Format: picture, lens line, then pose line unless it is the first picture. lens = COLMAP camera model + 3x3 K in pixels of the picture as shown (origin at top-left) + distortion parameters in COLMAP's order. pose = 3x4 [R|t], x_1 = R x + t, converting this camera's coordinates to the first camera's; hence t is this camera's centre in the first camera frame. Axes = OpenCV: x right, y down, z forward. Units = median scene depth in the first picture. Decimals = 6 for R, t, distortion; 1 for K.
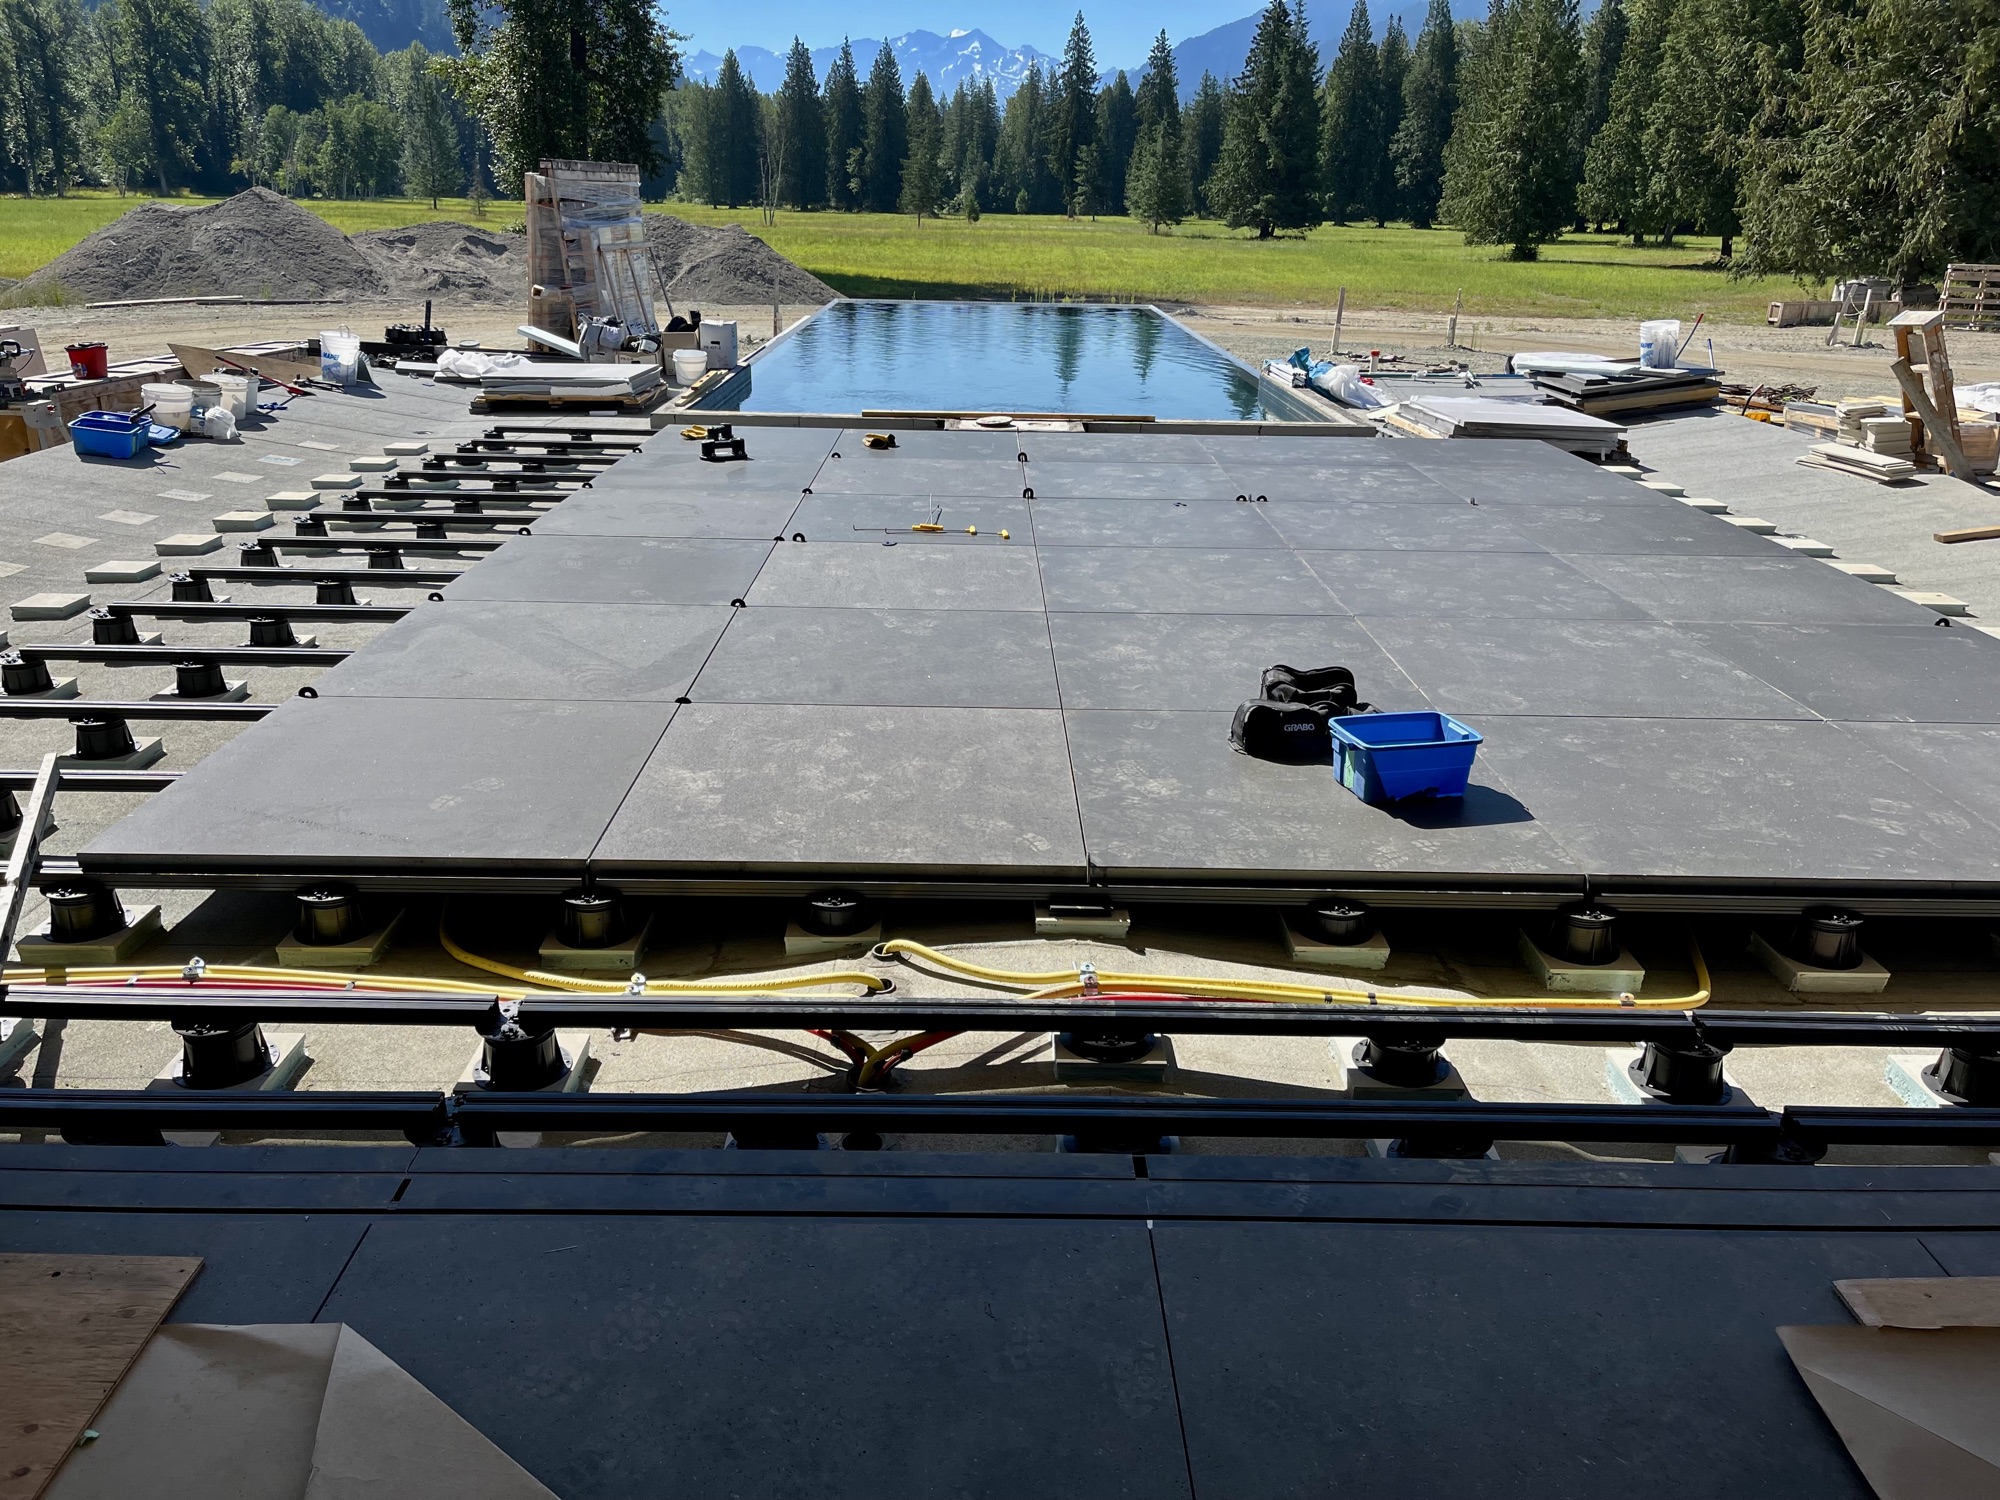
lens RADIAL K [[1536.9, 0, 998.0], [0, 1536.9, 736.5], [0, 0, 1]] dist [0.064308, -0.074028]
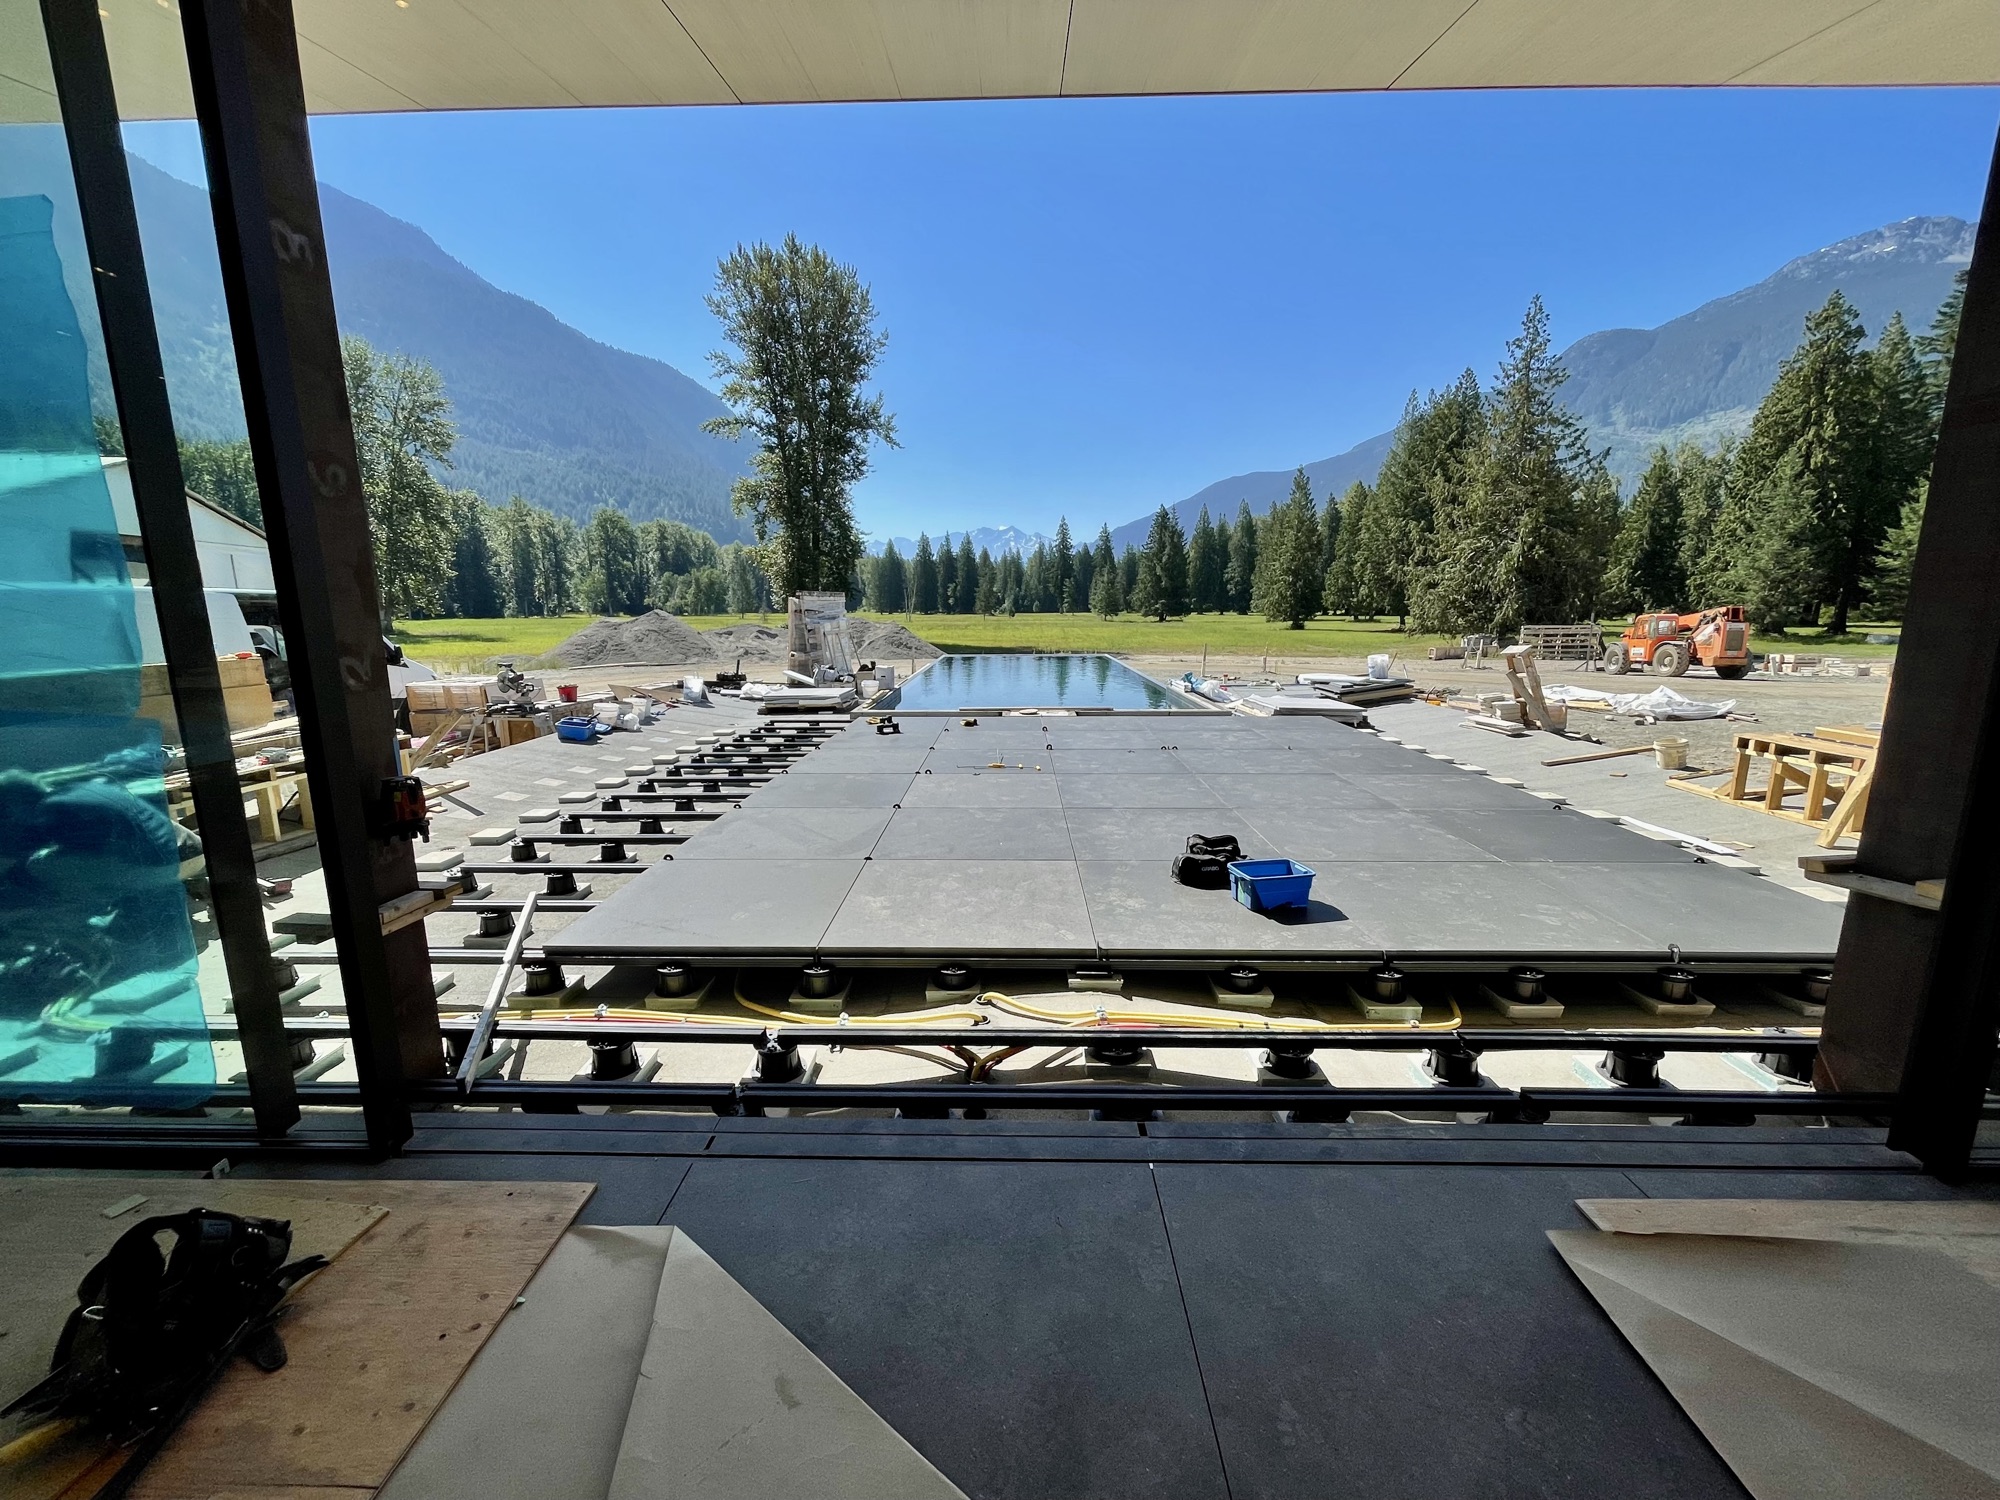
lens RADIAL K [[818.9, 0, 995.0], [0, 818.9, 757.1], [0, 0, 1]] dist [-0.004430, 0.000670]
pose [[0.999074, -0.018694, -0.038746, -0.011714], [0.012594, 0.988288, -0.152077, 0.005517], [0.041135, 0.151448, 0.987609, 0.025016]]
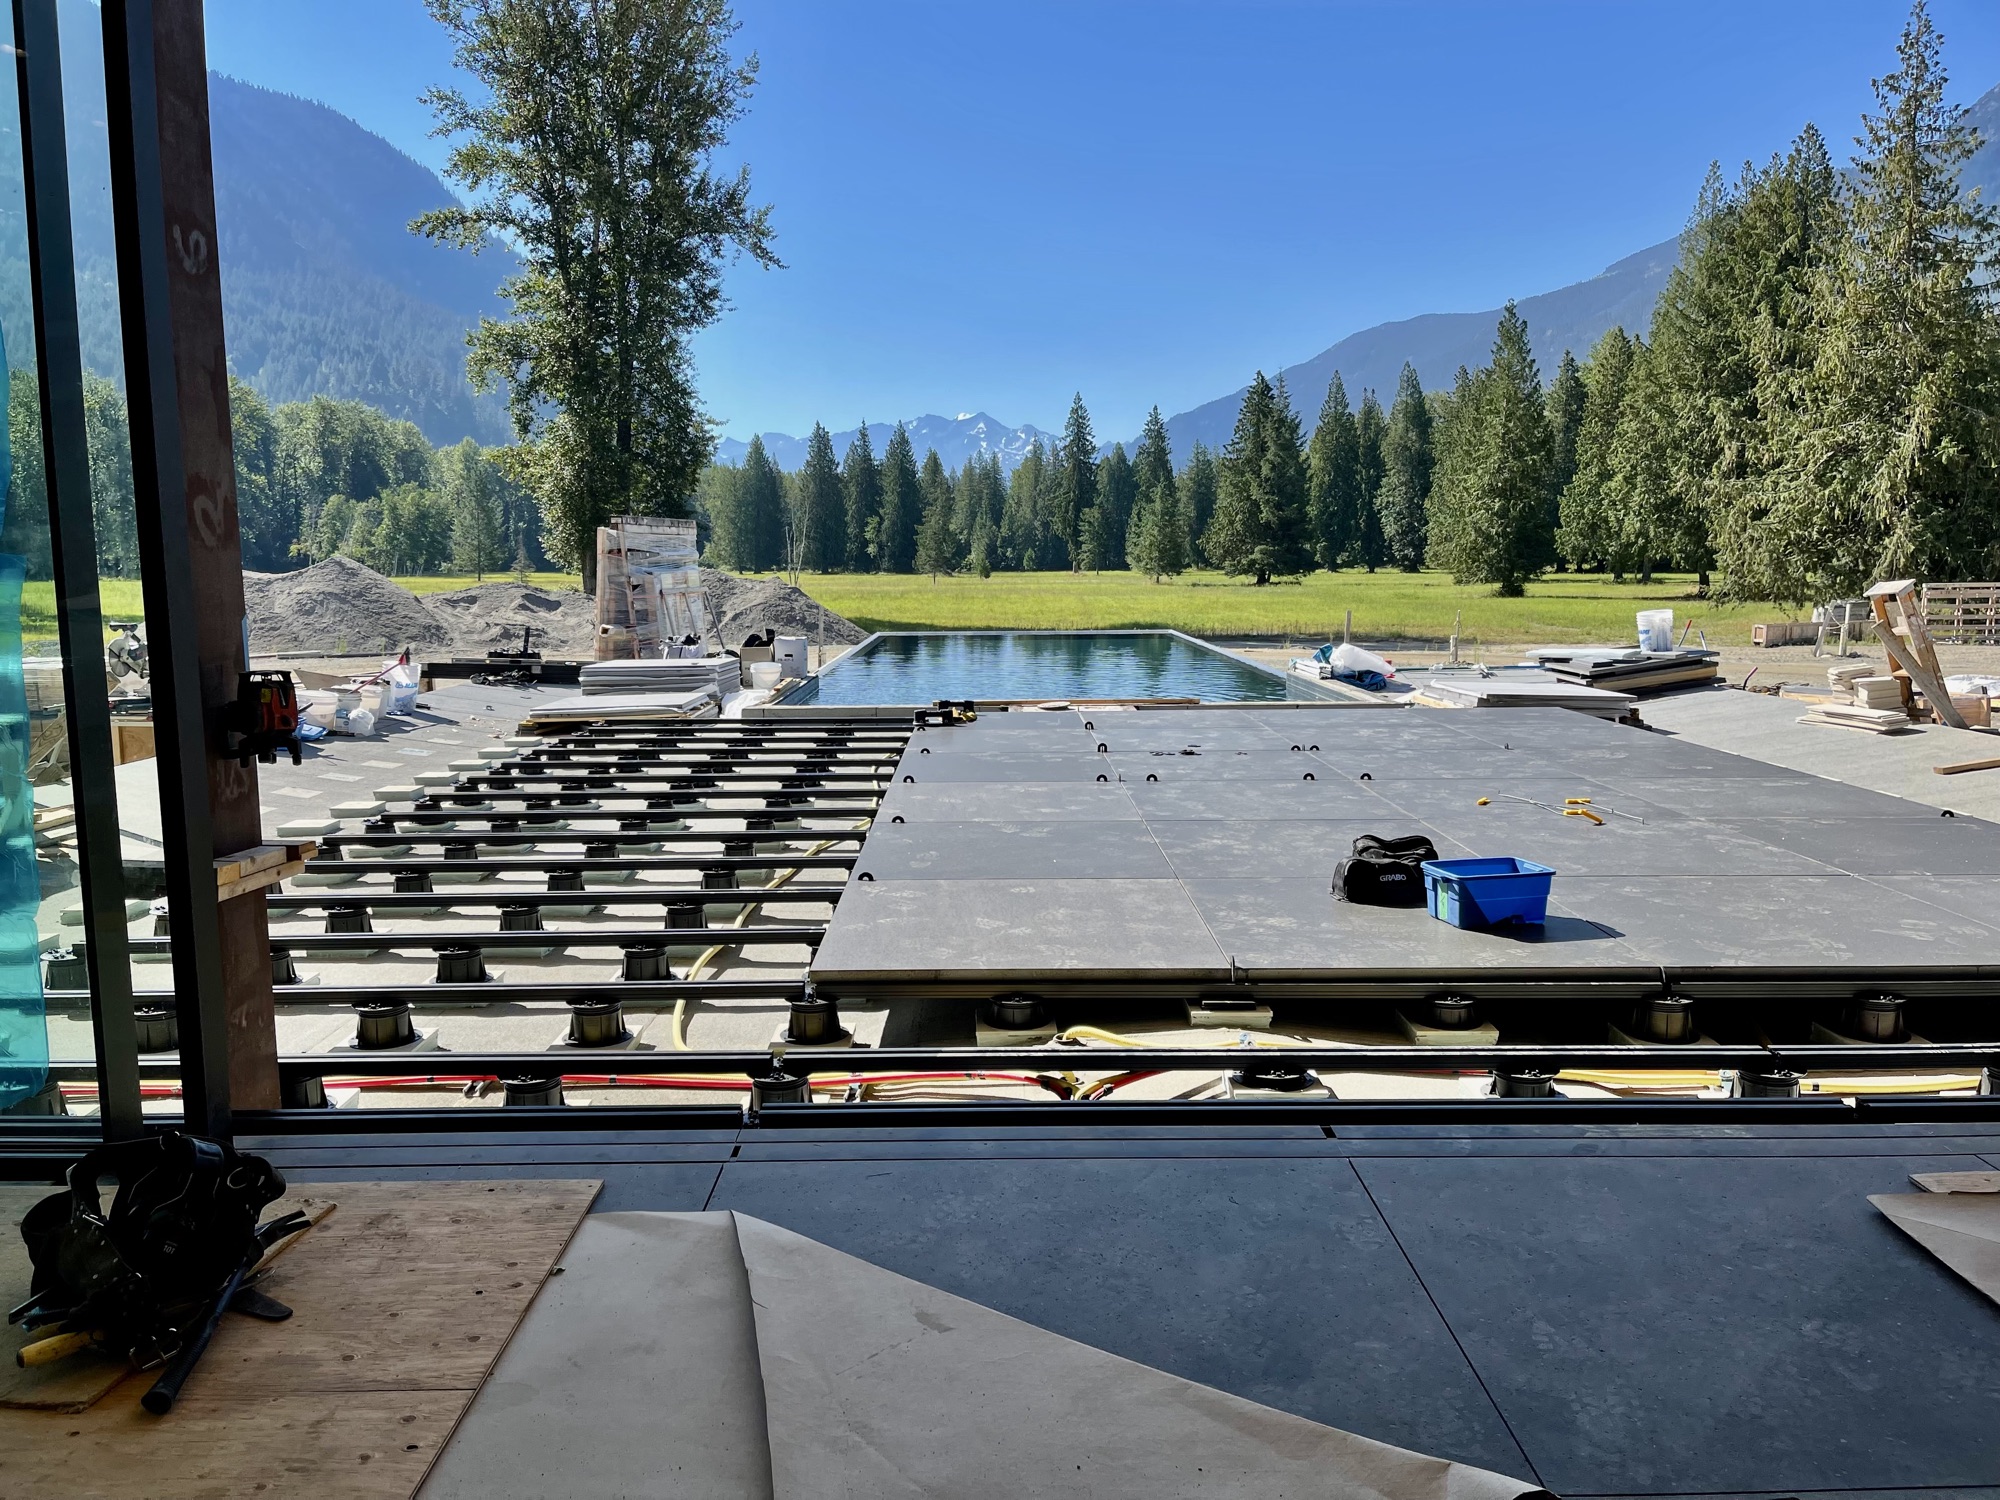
lens RADIAL K [[1536.9, 0, 991.4], [0, 1536.9, 748.6], [0, 0, 1]] dist [0.064308, -0.074028]
pose [[0.999587, -0.026574, -0.010934, -0.068786], [0.023656, 0.977012, -0.211868, 0.106208], [0.016313, 0.211522, 0.977237, -0.117391]]
